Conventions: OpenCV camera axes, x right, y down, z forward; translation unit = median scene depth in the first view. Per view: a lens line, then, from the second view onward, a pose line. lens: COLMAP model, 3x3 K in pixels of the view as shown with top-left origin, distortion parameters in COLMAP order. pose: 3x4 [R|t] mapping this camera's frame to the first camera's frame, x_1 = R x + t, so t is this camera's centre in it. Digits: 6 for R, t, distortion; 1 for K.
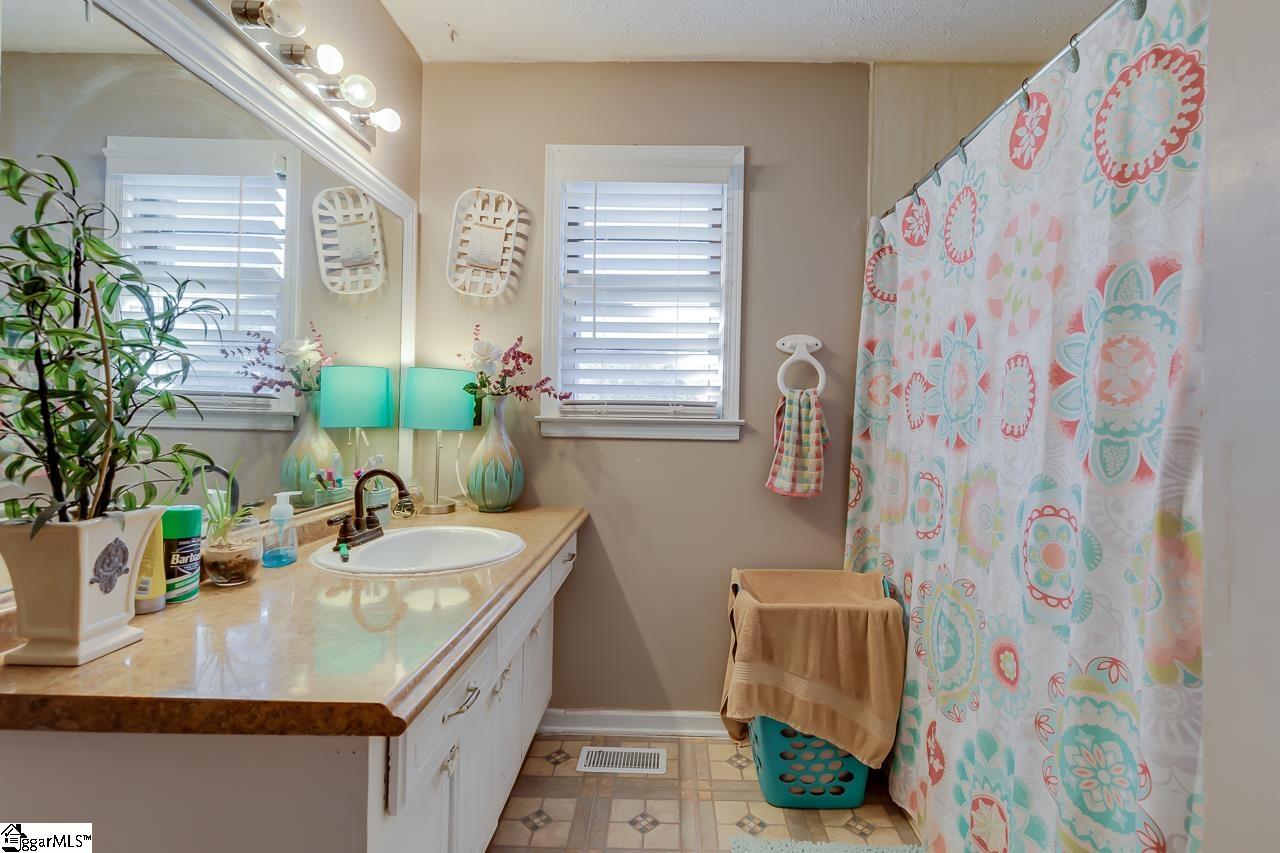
lens RADIAL K [[623.0, 0, 643.0], [0, 623.0, 397.1], [0, 0, 1]] dist [0.005613, -0.000702]
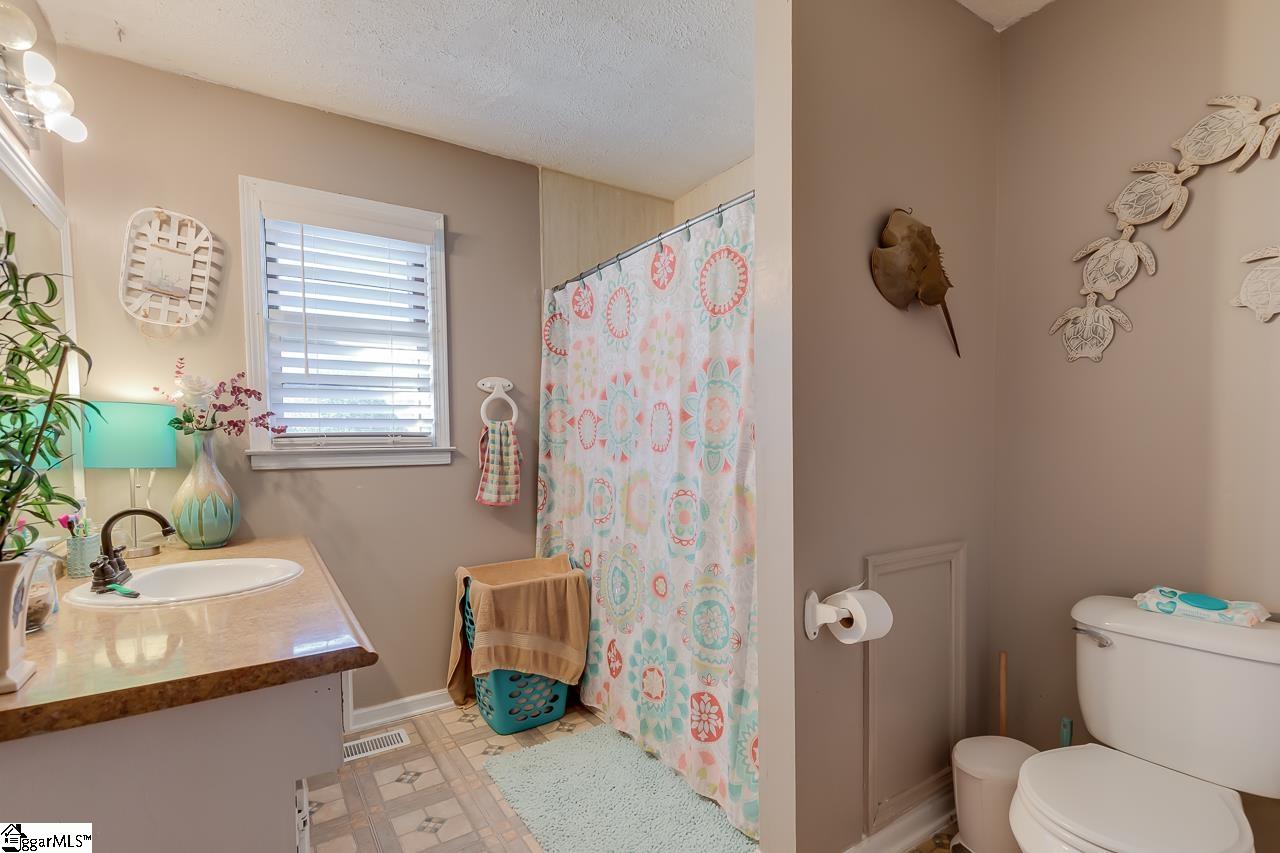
lens RADIAL K [[578.9, 0, 645.8], [0, 578.9, 425.3], [0, 0, 1]] dist [0.006270, -0.000518]
pose [[0.824955, -0.011735, 0.565076, -0.238089], [0.009509, 0.999931, 0.006884, -0.013626], [-0.565118, -0.000306, 0.825010, -0.195913]]
